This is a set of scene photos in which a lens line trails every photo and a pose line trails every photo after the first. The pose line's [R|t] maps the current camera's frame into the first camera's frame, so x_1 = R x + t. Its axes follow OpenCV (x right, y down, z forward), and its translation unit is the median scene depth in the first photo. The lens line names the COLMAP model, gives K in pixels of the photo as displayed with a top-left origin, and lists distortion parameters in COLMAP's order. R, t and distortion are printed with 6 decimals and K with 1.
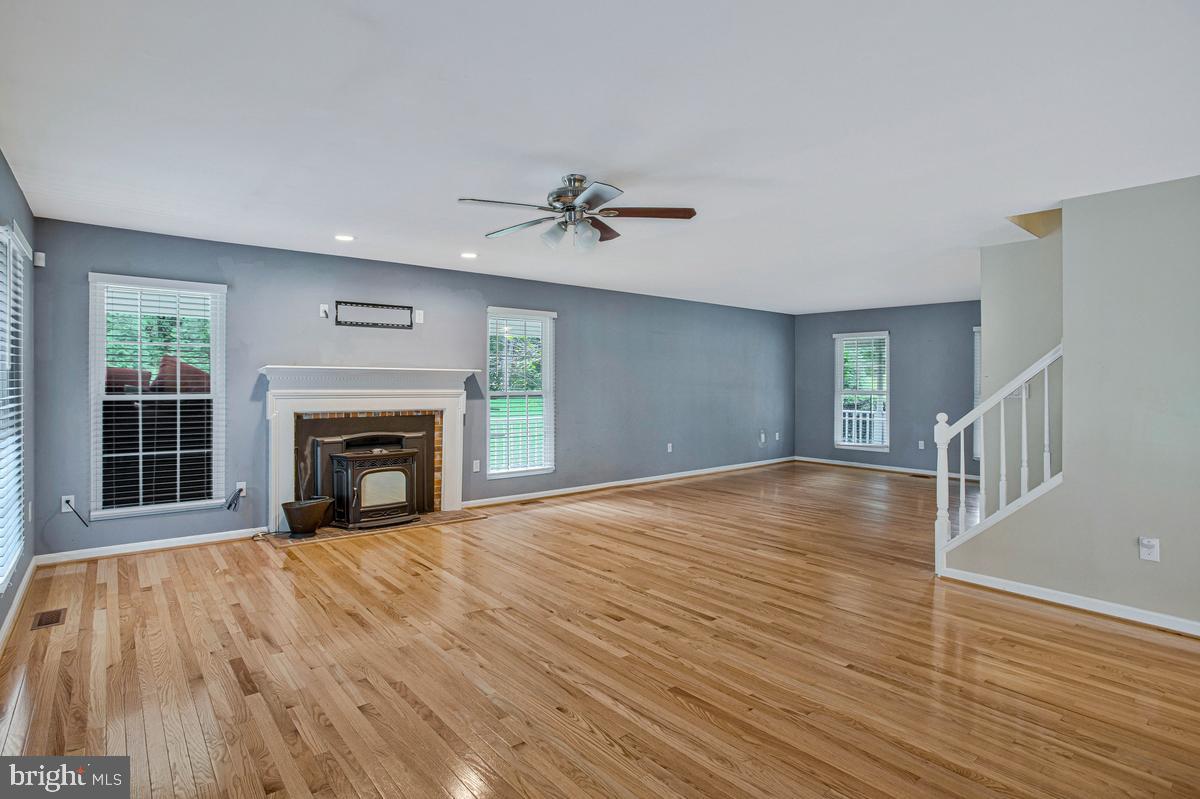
lens RADIAL K [[605.6, 0, 588.8], [0, 605.6, 386.5], [0, 0, 1]] dist [-0.061188, 0.000543]
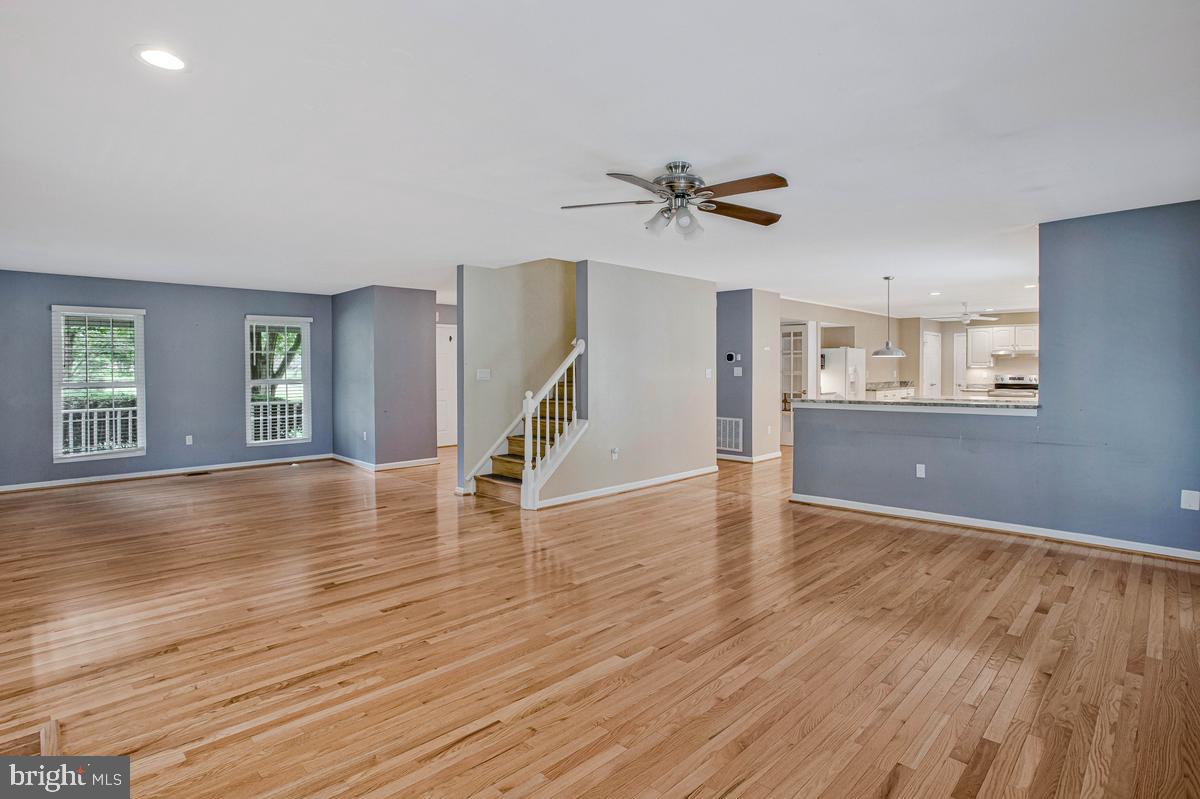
lens RADIAL K [[605.6, 0, 588.8], [0, 605.6, 386.5], [0, 0, 1]] dist [-0.061188, 0.000543]
pose [[-0.083150, -0.030612, 0.996067, -0.615497], [0.014617, 0.999383, 0.031935, -0.006050], [-0.996430, 0.017215, -0.082652, 0.752848]]
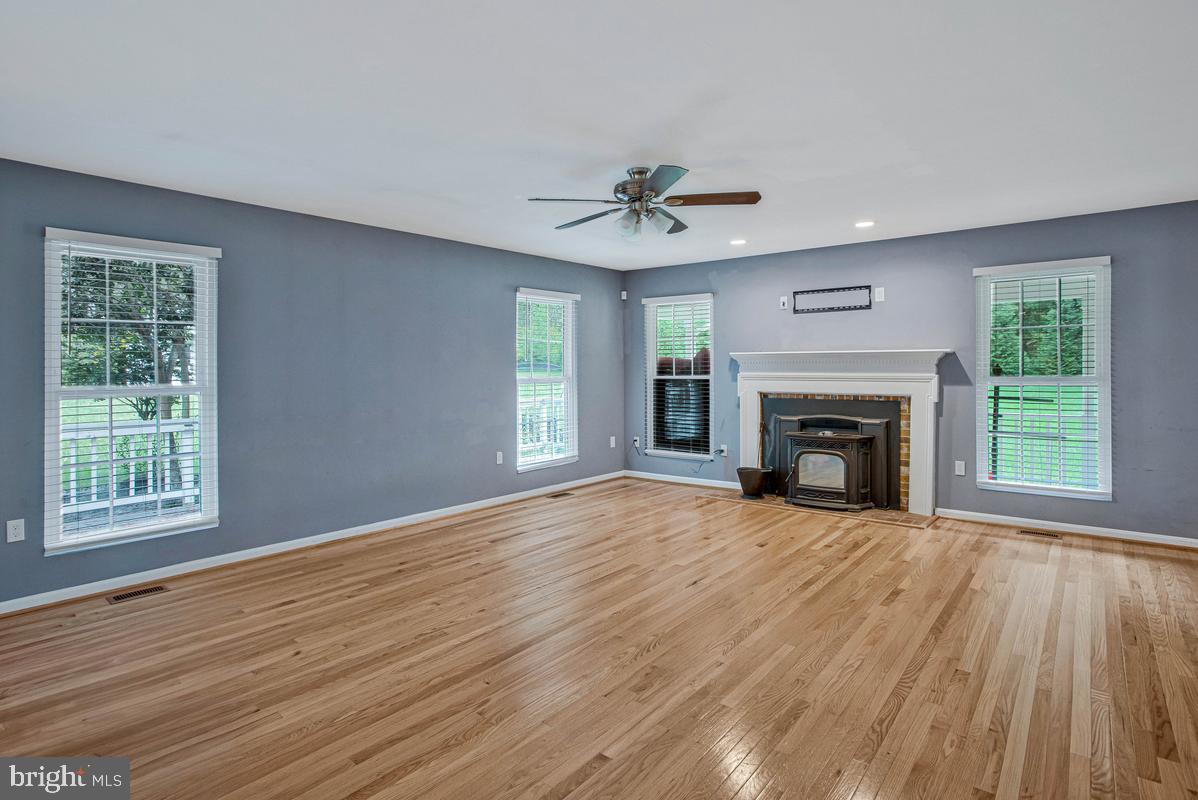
lens RADIAL K [[608.5, 0, 599.4], [0, 608.5, 344.8], [0, 0, 1]] dist [-0.052445, 0.000346]
pose [[0.194427, -0.043494, -0.979952, 0.606191], [-0.003194, 0.998983, -0.044972, 0.005427], [0.980912, 0.011873, 0.194090, 0.444837]]
